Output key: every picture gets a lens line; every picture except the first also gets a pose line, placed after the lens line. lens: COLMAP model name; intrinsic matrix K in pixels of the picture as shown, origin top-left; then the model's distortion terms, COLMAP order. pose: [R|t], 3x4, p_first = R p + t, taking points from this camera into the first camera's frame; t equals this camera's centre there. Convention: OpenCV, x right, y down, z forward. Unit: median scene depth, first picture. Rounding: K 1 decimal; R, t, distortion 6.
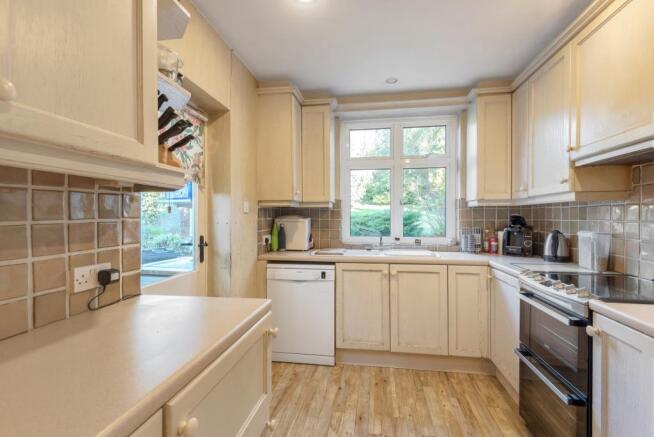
lens RADIAL K [[291.9, 0, 327.0], [0, 291.9, 218.5], [0, 0, 1]] dist [0.003452, -0.000051]
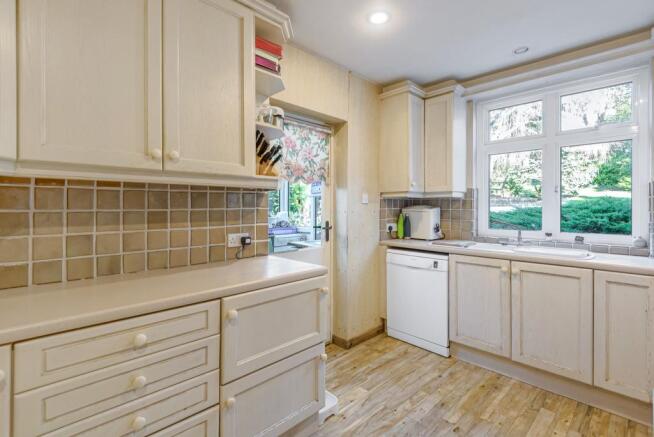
lens RADIAL K [[299.2, 0, 326.5], [0, 299.2, 210.0], [0, 0, 1]] dist [-0.000318, -0.009299]
pose [[0.791756, 0.008584, -0.610778, 0.319645], [-0.005728, 0.999962, 0.006628, -0.000204], [0.610811, -0.001749, 0.791774, -0.052891]]
